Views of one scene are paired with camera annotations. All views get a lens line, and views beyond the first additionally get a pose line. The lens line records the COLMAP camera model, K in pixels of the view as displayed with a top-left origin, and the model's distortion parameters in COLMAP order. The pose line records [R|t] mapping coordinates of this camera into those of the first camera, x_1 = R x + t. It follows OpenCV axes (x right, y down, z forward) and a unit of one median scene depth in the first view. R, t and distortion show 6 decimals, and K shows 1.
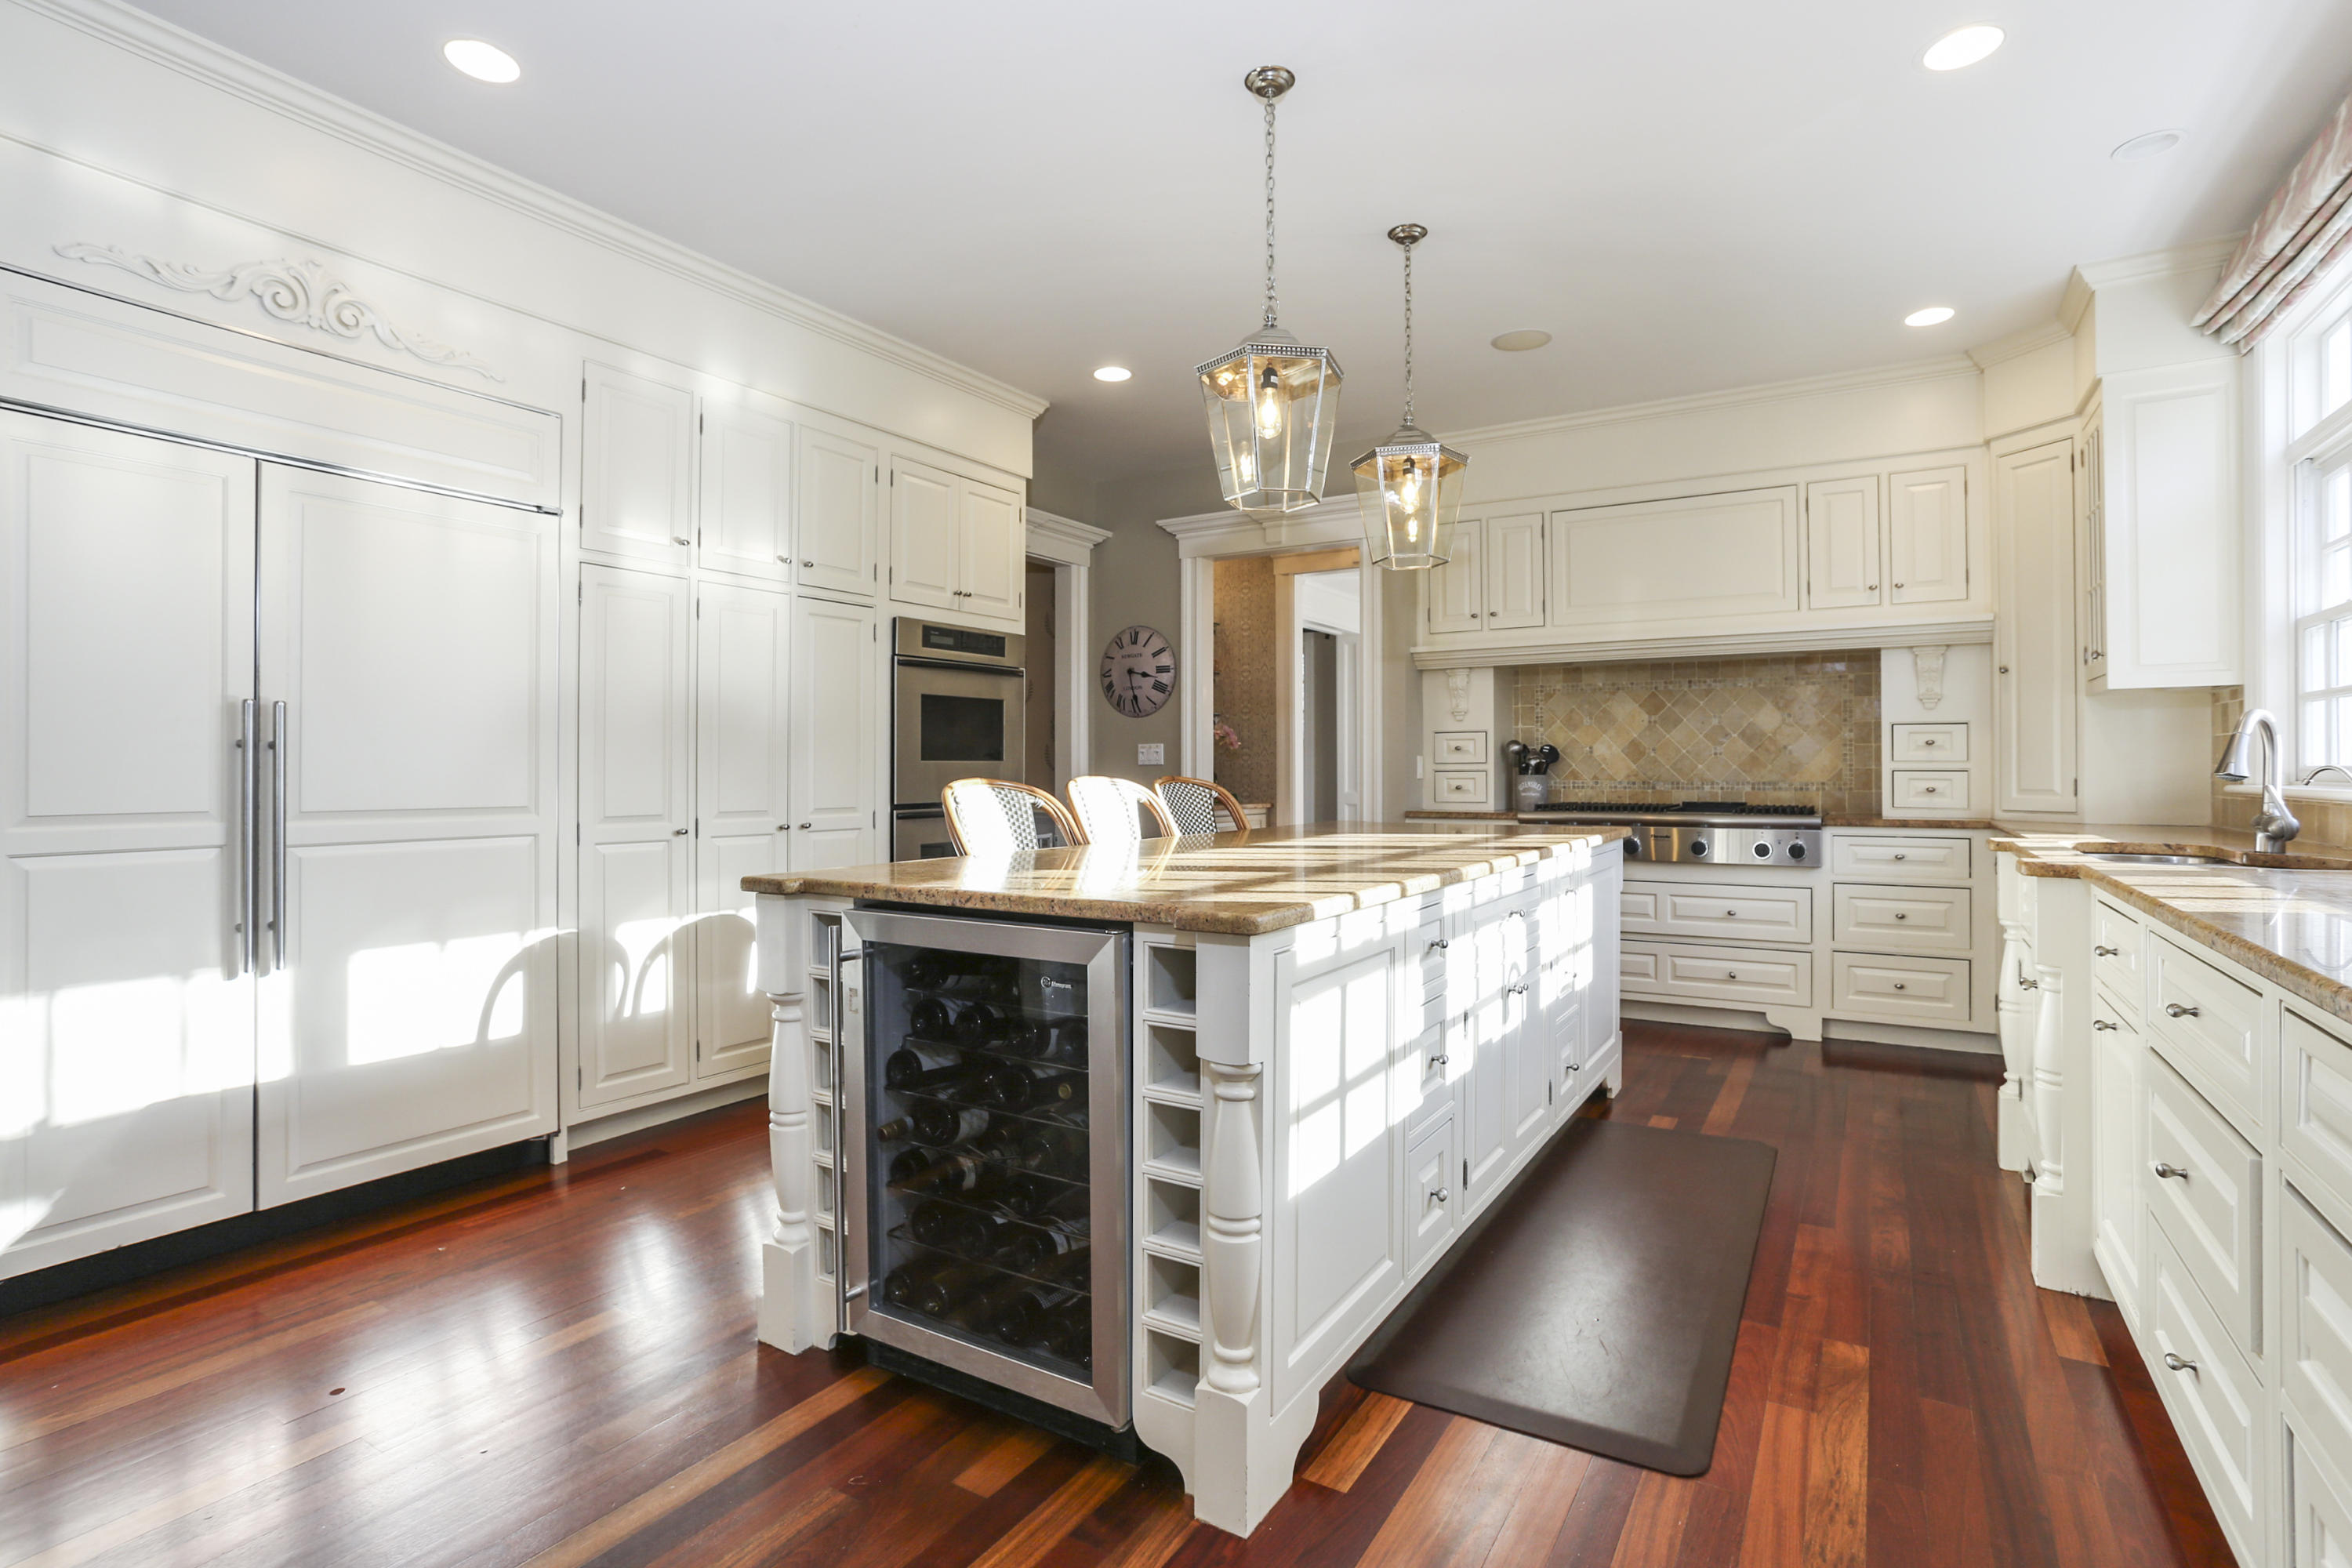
lens RADIAL K [[1147.7, 0, 1188.1], [0, 1147.7, 770.2], [0, 0, 1]] dist [-0.023079, 0.004571]
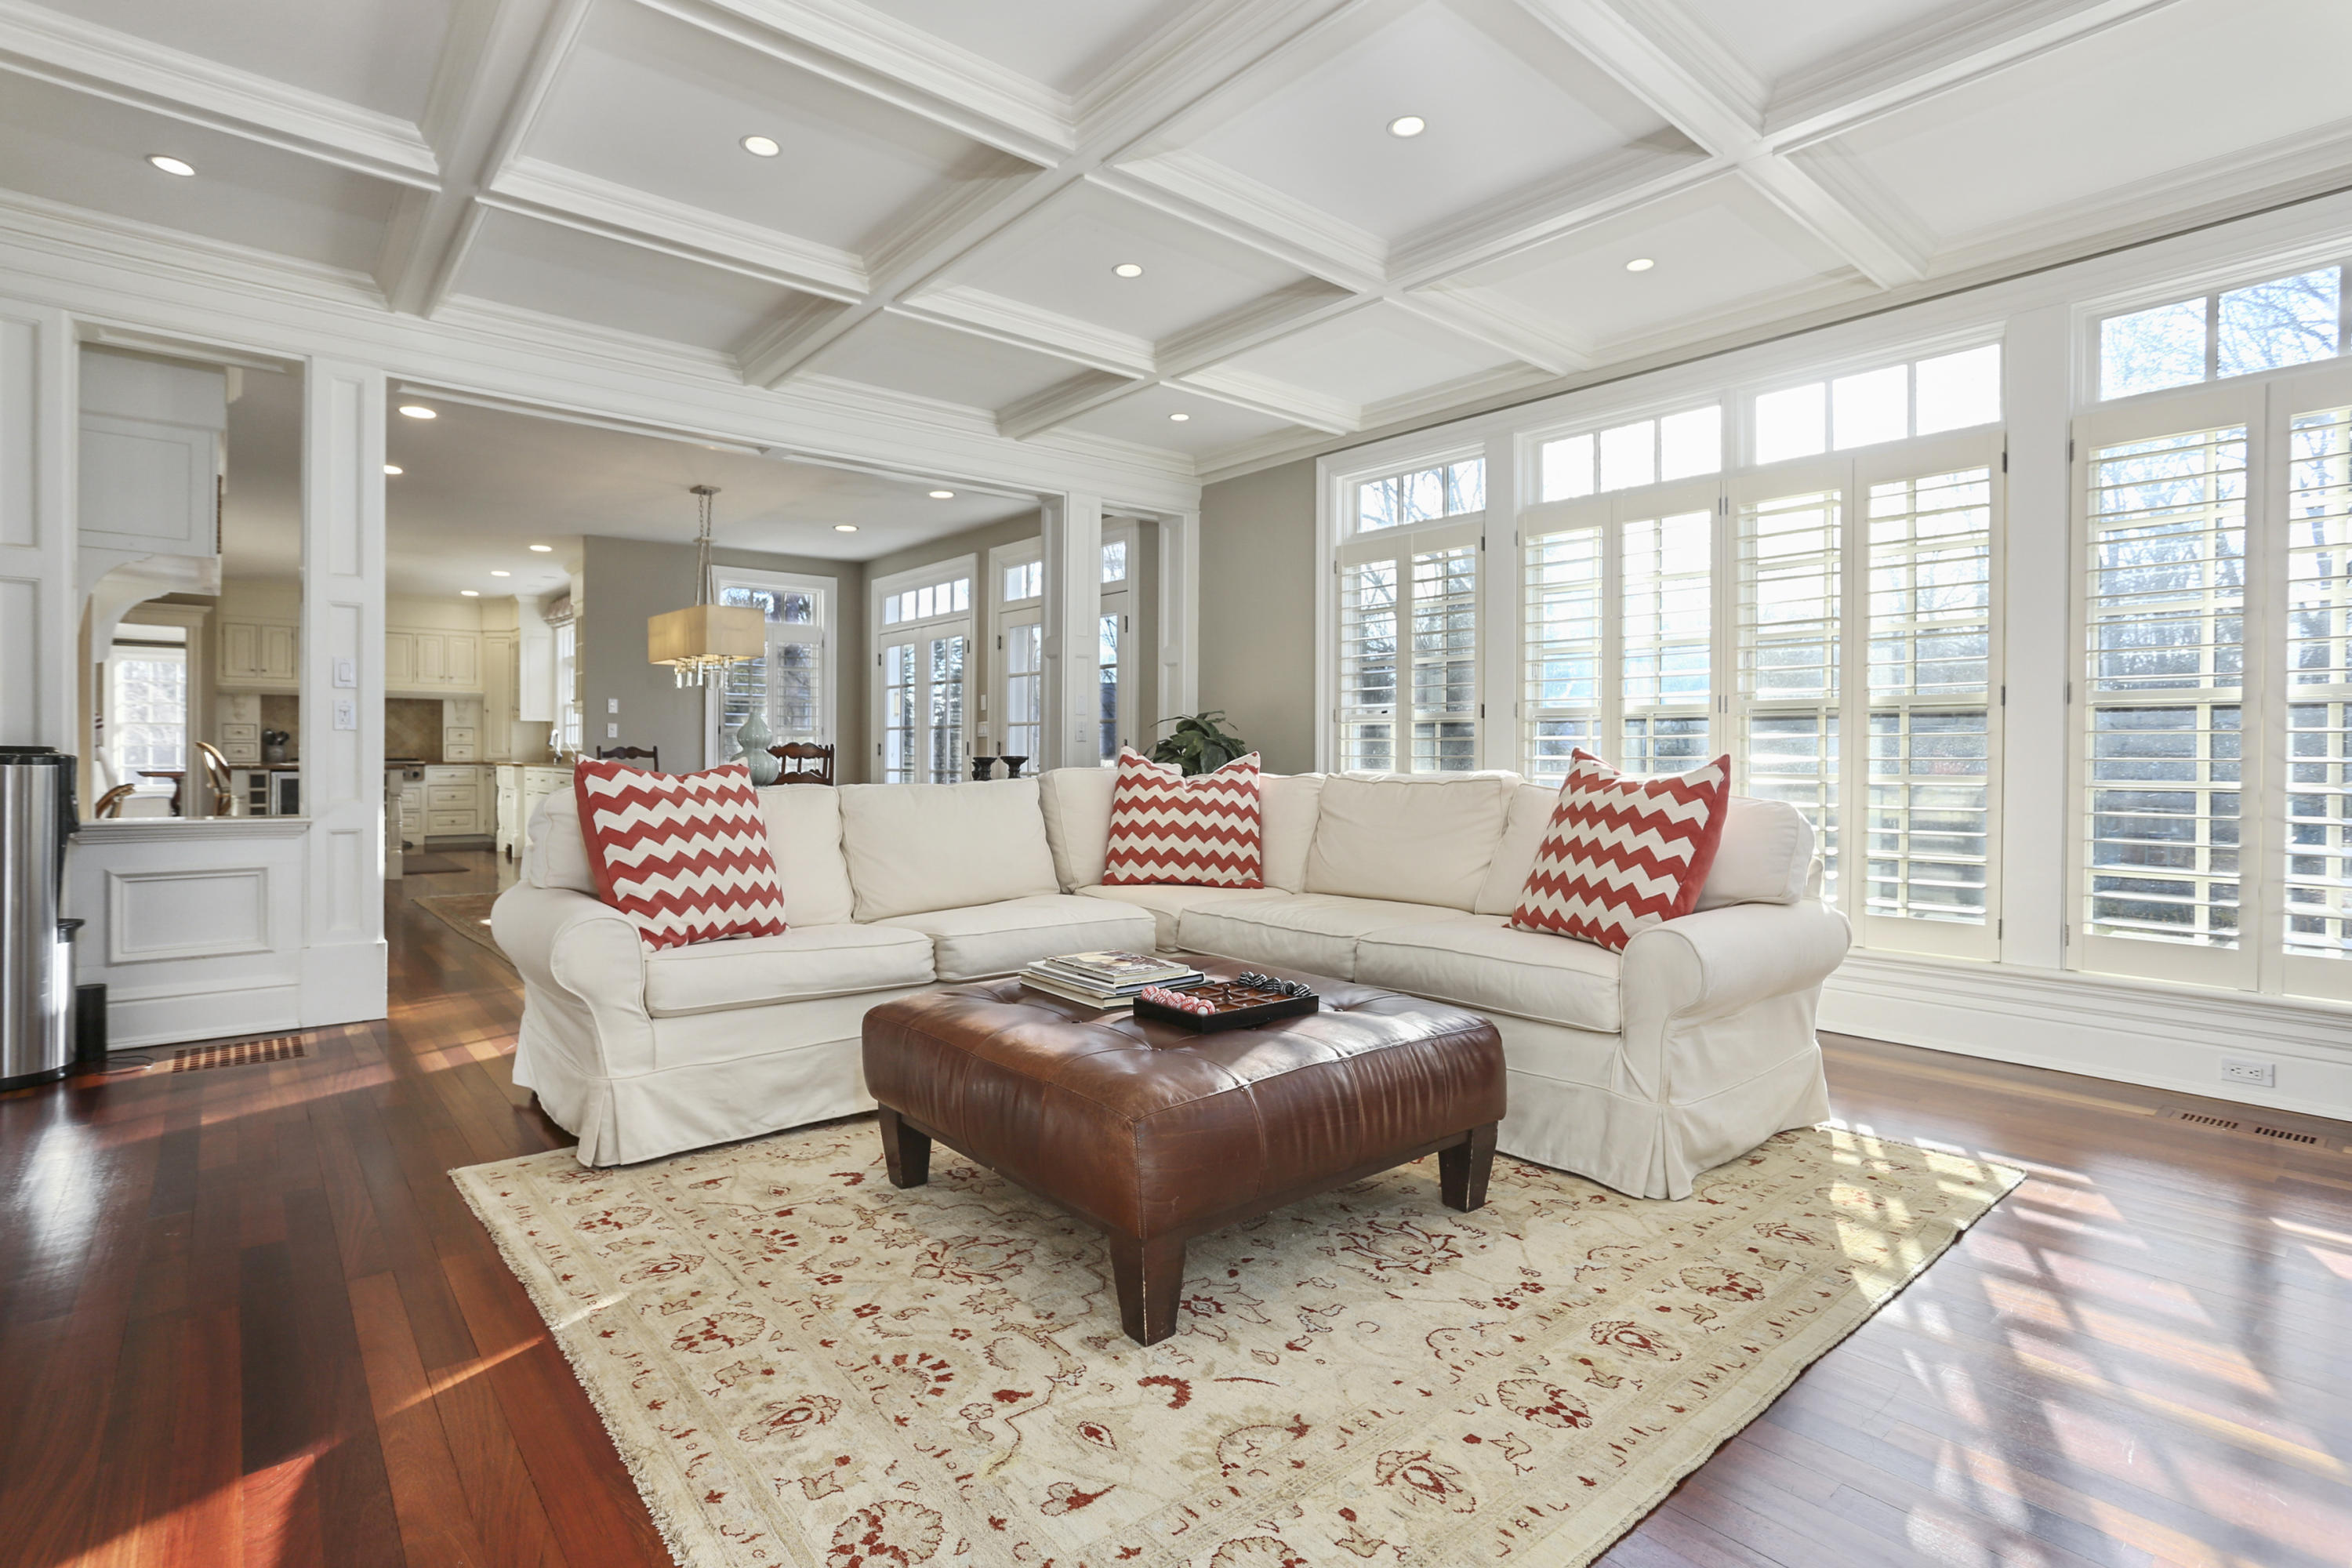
lens RADIAL K [[1147.7, 0, 1155.8], [0, 1147.7, 780.6], [0, 0, 1]] dist [-0.023079, 0.004571]
pose [[0.334785, -0.014922, 0.942176, -1.385717], [-0.003629, 0.999847, 0.017125, 0.033088], [-0.942287, -0.009152, 0.334680, -1.517045]]
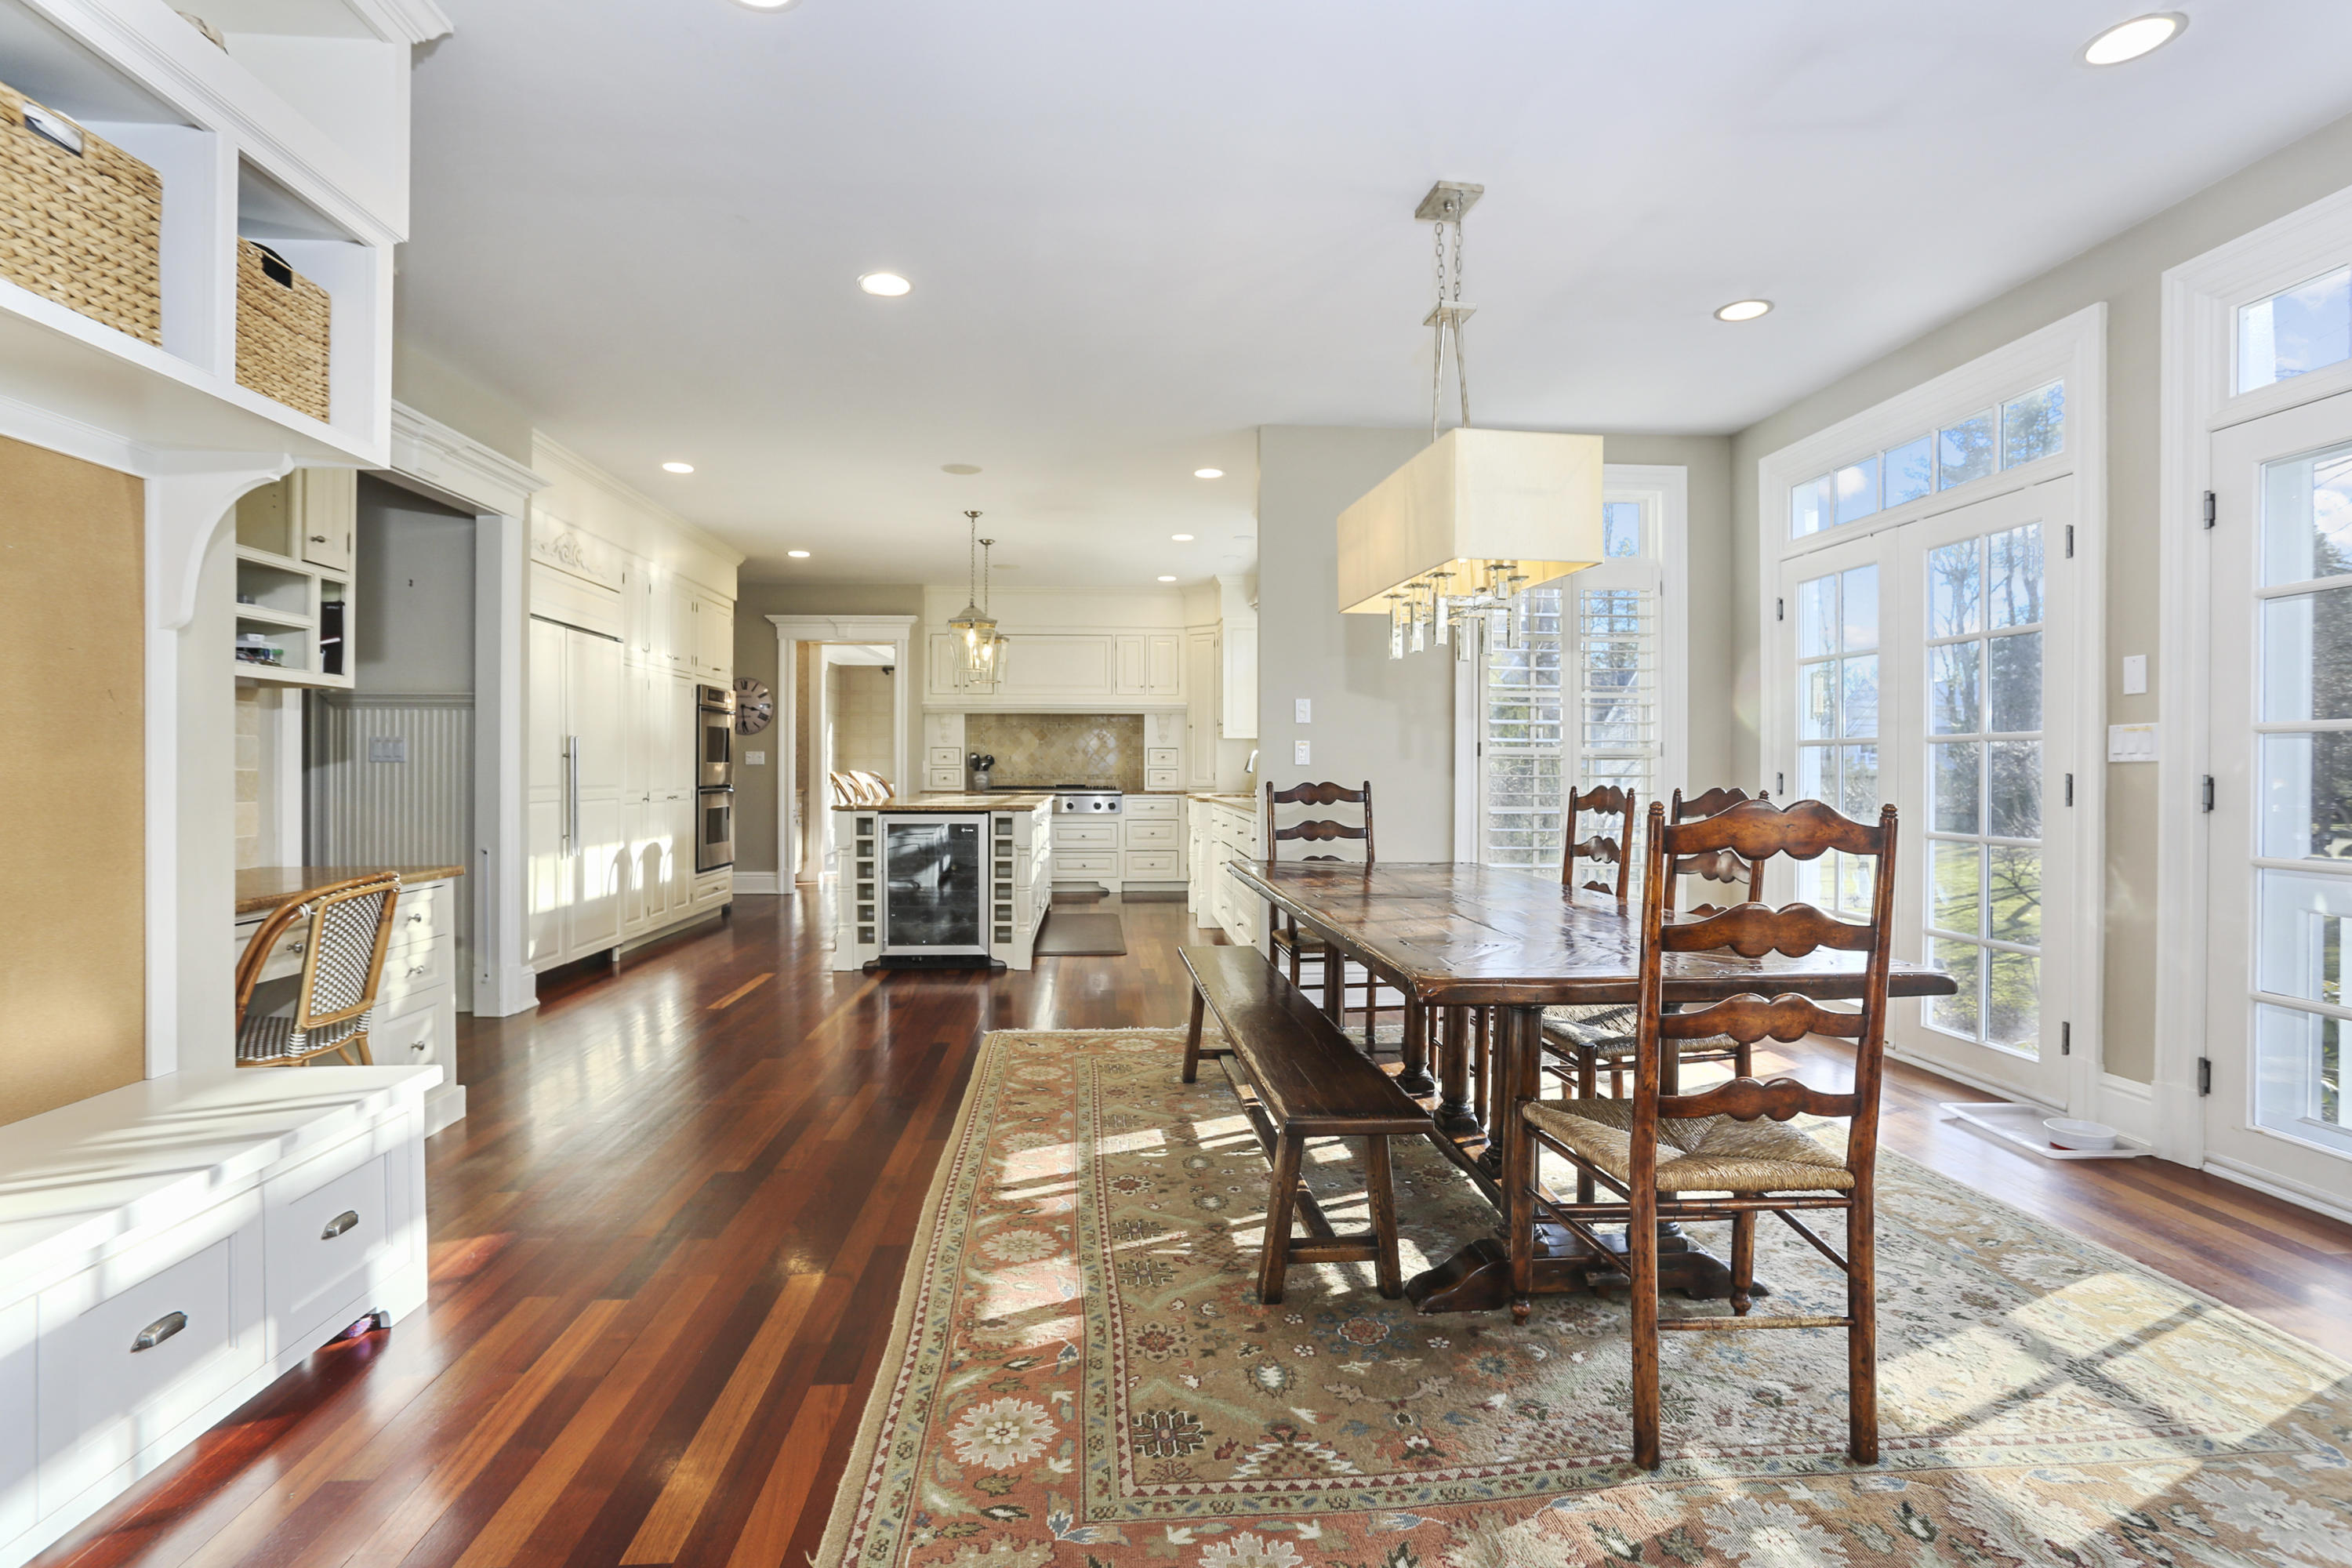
lens RADIAL K [[1147.7, 0, 1174.4], [0, 1147.7, 777.6], [0, 0, 1]] dist [-0.023079, 0.004571]
pose [[0.816719, -0.000960, 0.577035, -0.636847], [-0.002887, 0.999979, 0.005750, 0.003543], [-0.577028, -0.006362, 0.816699, -0.865403]]
